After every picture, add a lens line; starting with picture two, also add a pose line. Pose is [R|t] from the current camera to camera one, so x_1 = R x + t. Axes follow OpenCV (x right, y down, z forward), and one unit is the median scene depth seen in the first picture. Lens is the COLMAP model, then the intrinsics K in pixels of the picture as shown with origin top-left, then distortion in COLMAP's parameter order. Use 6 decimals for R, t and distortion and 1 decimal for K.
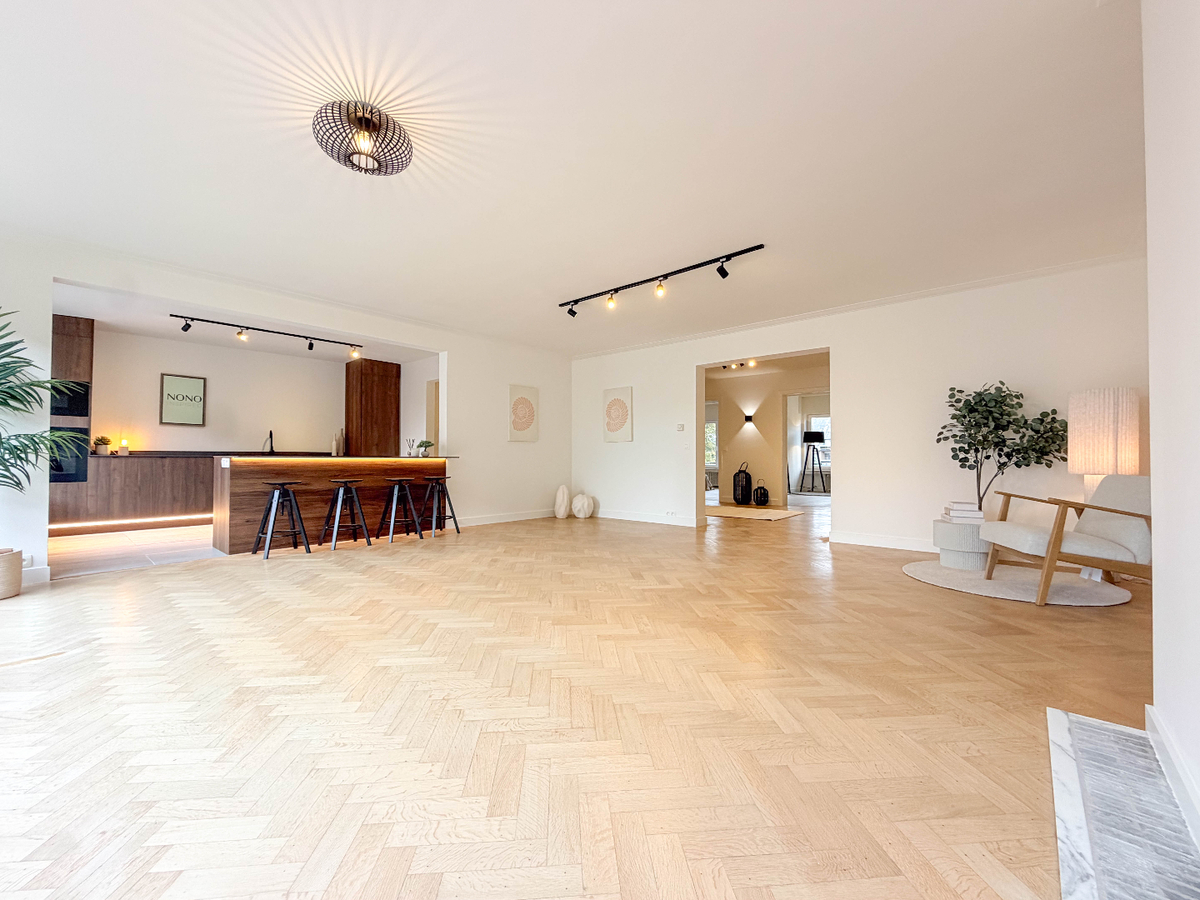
lens RADIAL K [[479.8, 0, 597.6], [0, 479.8, 450.5], [0, 0, 1]] dist [0.000459, -0.003090]
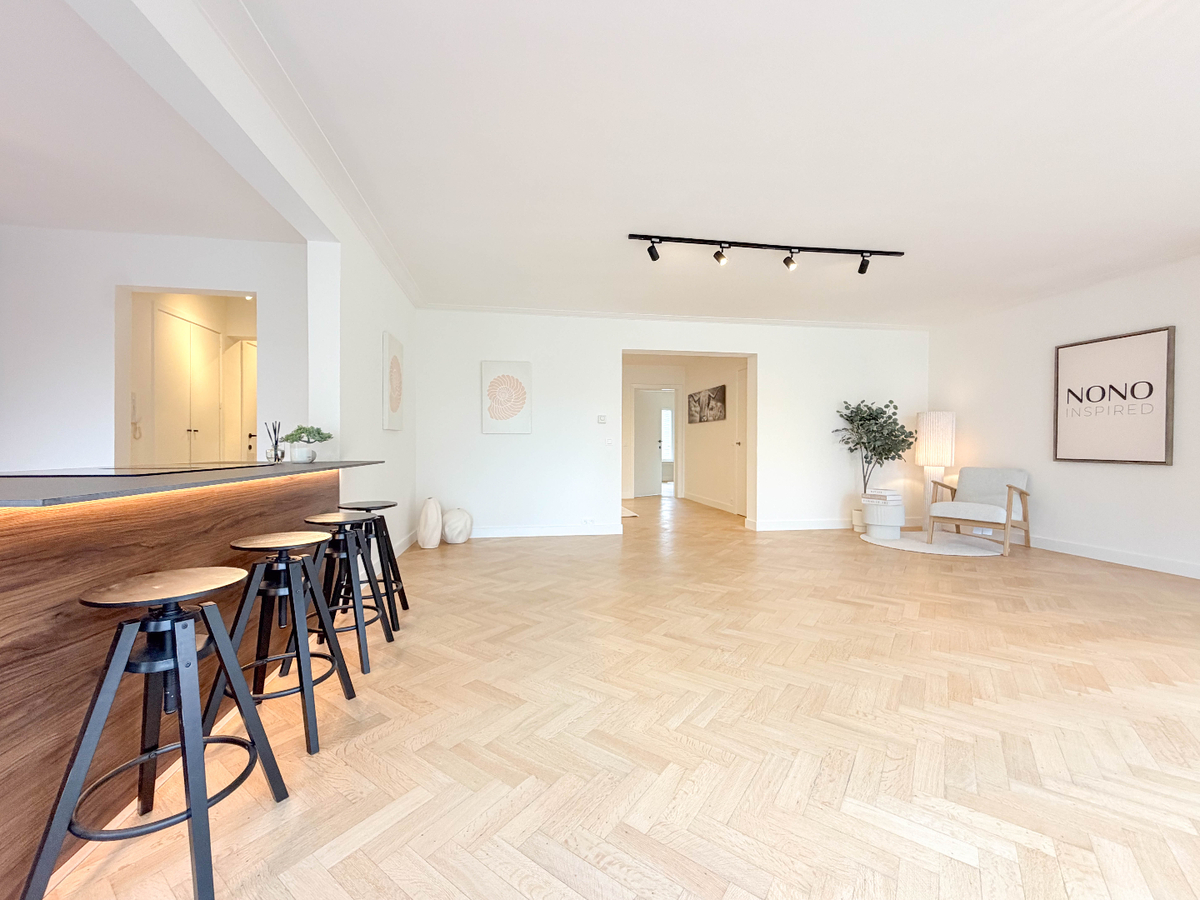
lens RADIAL K [[485.6, 0, 589.2], [0, 485.6, 449.4], [0, 0, 1]] dist [-0.001559, 0.000478]
pose [[0.651147, -0.005358, 0.758932, -0.547257], [-0.013422, 0.999737, 0.018574, -0.011454], [-0.758833, -0.022281, 0.650905, 0.509508]]
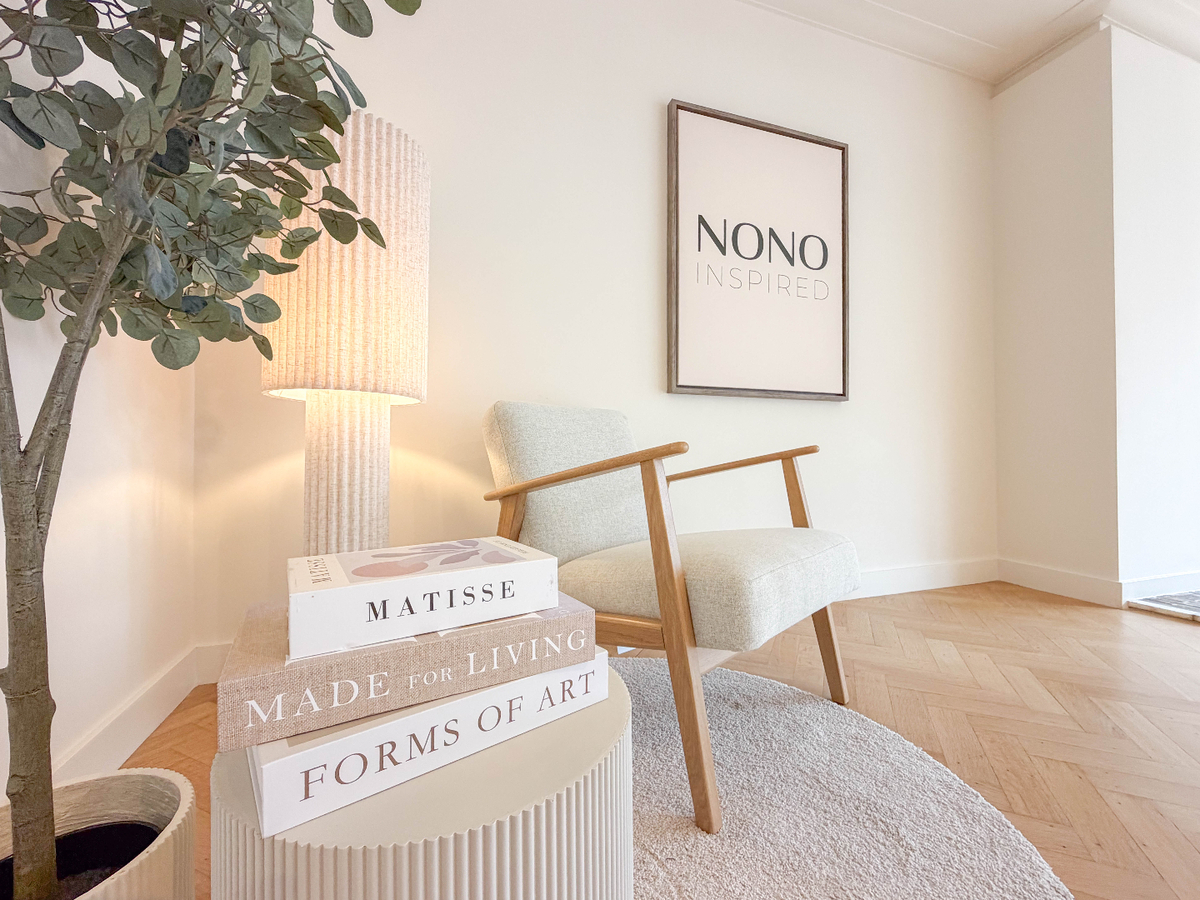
lens RADIAL K [[502.9, 0, 600.0], [0, 502.9, 450.0], [0, 0, 1]] dist [0.000216, 0.000005]
pose [[-0.868835, 0.005523, 0.495071, 0.448259], [-0.003812, 0.999834, -0.017843, 0.056402], [-0.495087, -0.017390, -0.868669, 0.753625]]
